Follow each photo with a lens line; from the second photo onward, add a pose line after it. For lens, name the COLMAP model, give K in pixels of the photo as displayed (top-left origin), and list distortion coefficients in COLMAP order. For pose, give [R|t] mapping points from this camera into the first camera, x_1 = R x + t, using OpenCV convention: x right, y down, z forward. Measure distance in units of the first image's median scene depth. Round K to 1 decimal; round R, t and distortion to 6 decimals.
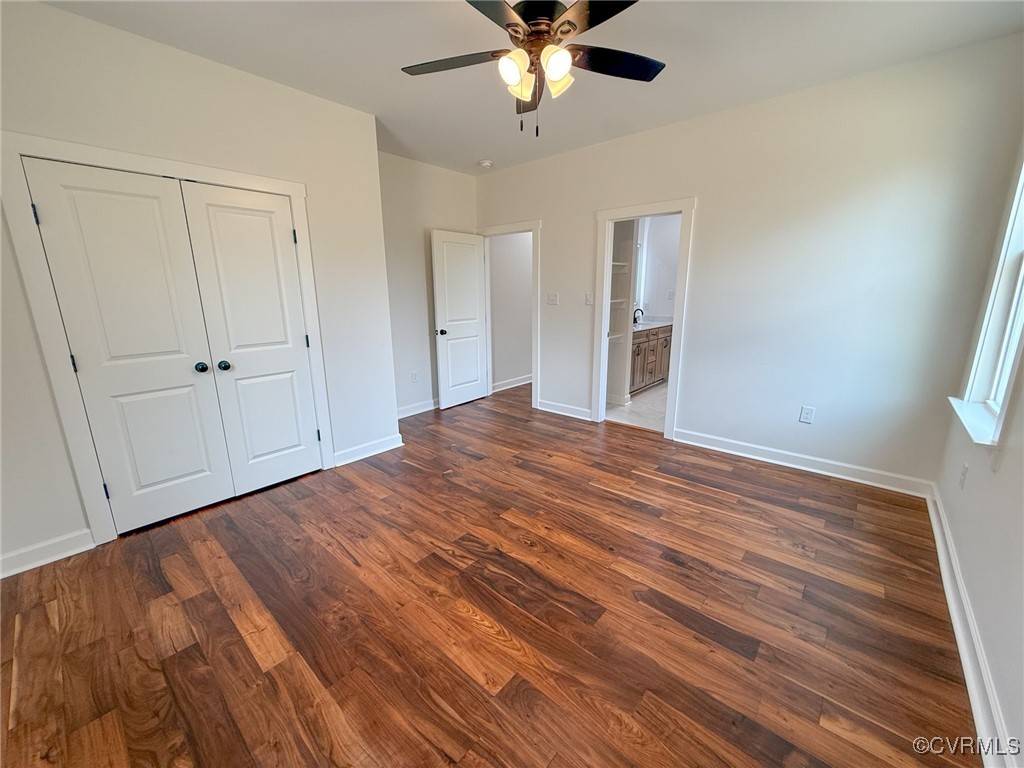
lens RADIAL K [[410.4, 0, 509.5], [0, 410.4, 383.4], [0, 0, 1]] dist [0.000713, -0.000189]
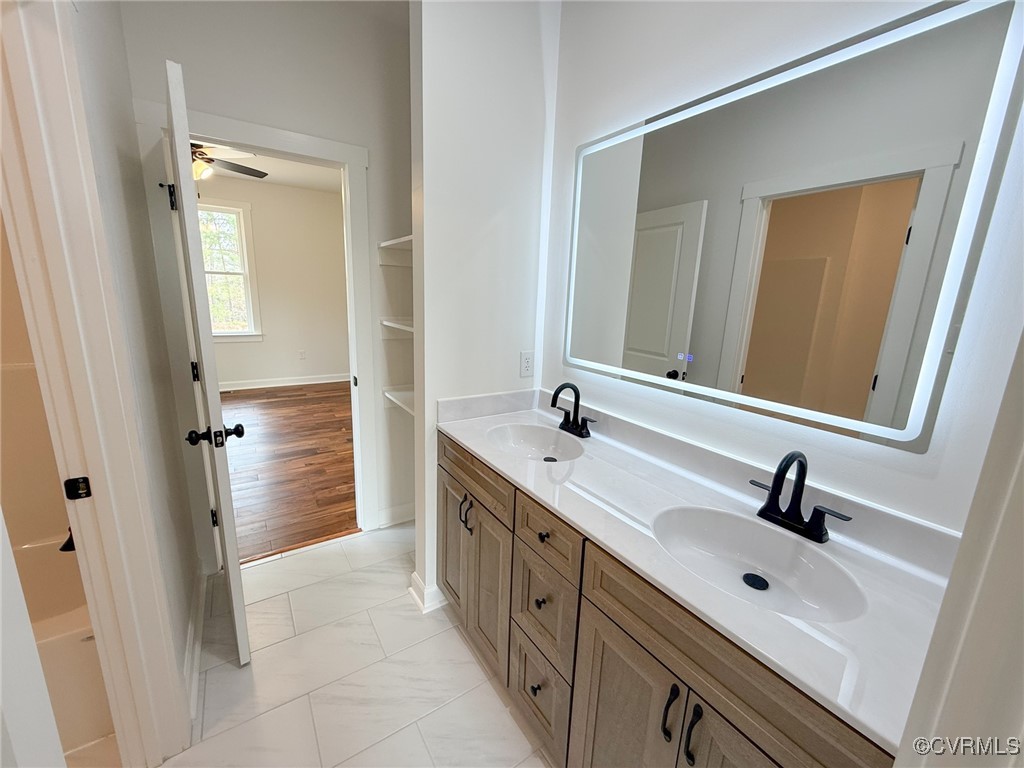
lens RADIAL K [[410.4, 0, 509.5], [0, 410.4, 383.4], [0, 0, 1]] dist [0.000713, -0.000189]
pose [[-0.272860, 0.208997, -0.939078, 0.985366], [-0.244125, 0.929127, 0.277716, -0.448492], [0.930564, 0.305030, -0.202500, 1.876520]]
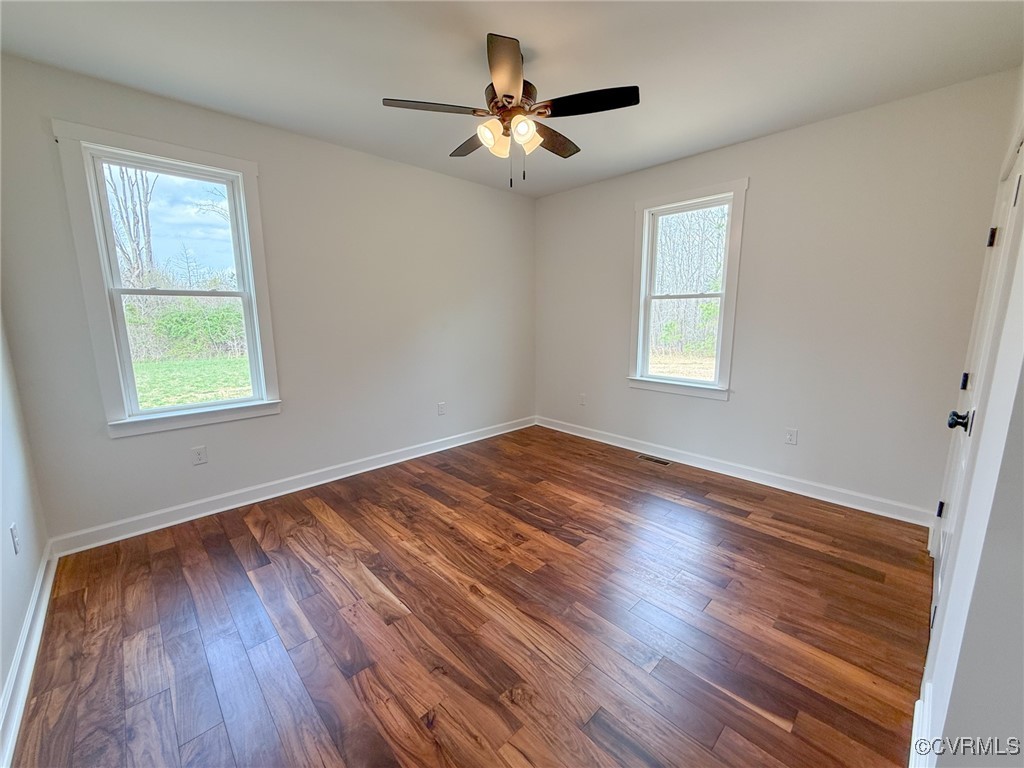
lens RADIAL K [[410.4, 0, 509.5], [0, 410.4, 383.4], [0, 0, 1]] dist [0.000713, -0.000189]
pose [[-0.996138, -0.001245, 0.087788, -0.020212], [0.033068, 0.920944, 0.388289, -0.347563], [-0.081332, 0.389692, -0.917347, 1.481687]]
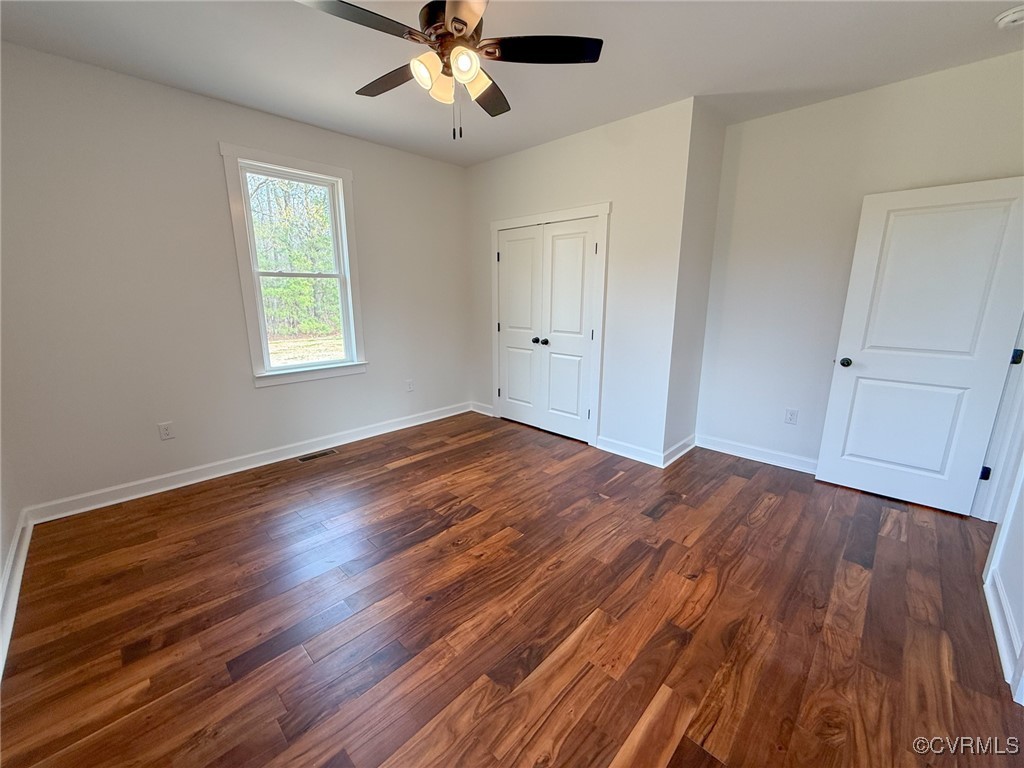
lens RADIAL K [[410.4, 0, 509.5], [0, 410.4, 383.4], [0, 0, 1]] dist [0.000713, -0.000189]
pose [[-0.048934, 0.222335, -0.973742, 0.744177], [-0.225871, 0.947191, 0.227623, -0.192318], [0.972927, 0.231078, 0.003869, 0.811653]]
